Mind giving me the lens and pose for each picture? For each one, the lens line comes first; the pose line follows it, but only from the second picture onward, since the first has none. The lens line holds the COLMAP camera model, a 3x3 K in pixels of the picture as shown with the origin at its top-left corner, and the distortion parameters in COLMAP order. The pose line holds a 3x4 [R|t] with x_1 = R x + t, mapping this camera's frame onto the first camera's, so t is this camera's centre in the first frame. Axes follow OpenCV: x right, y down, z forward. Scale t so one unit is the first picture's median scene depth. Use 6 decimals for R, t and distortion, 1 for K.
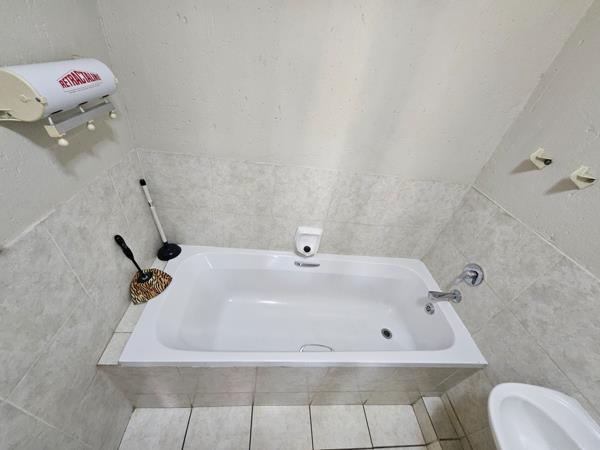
lens RADIAL K [[235.8, 0, 292.8], [0, 235.8, 221.8], [0, 0, 1]] dist [-0.000346, -0.000089]
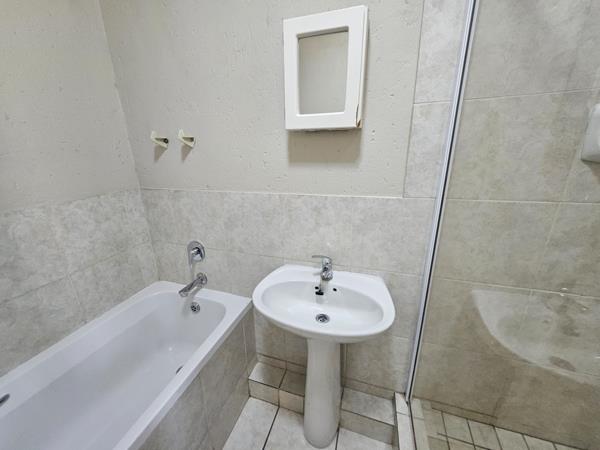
lens RADIAL K [[235.8, 0, 294.8], [0, 235.8, 222.0], [0, 0, 1]] dist [-0.000346, -0.000089]
pose [[0.353893, -0.411414, 0.839940, 0.072379], [0.619078, 0.776206, 0.119359, 0.268769], [-0.701072, 0.477748, 0.529391, 0.048295]]
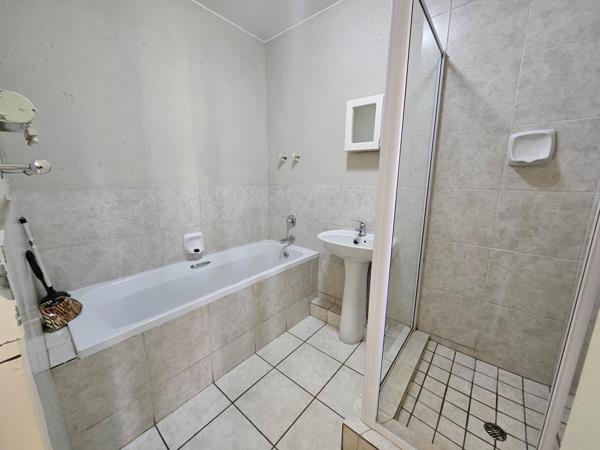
lens RADIAL K [[235.8, 0, 294.0], [0, 235.8, 221.2], [0, 0, 1]] dist [-0.000346, -0.000089]
pose [[0.681407, -0.262026, 0.683393, -0.488618], [0.507527, 0.841925, -0.183243, 0.572677], [-0.527352, 0.471704, 0.706679, -0.319356]]
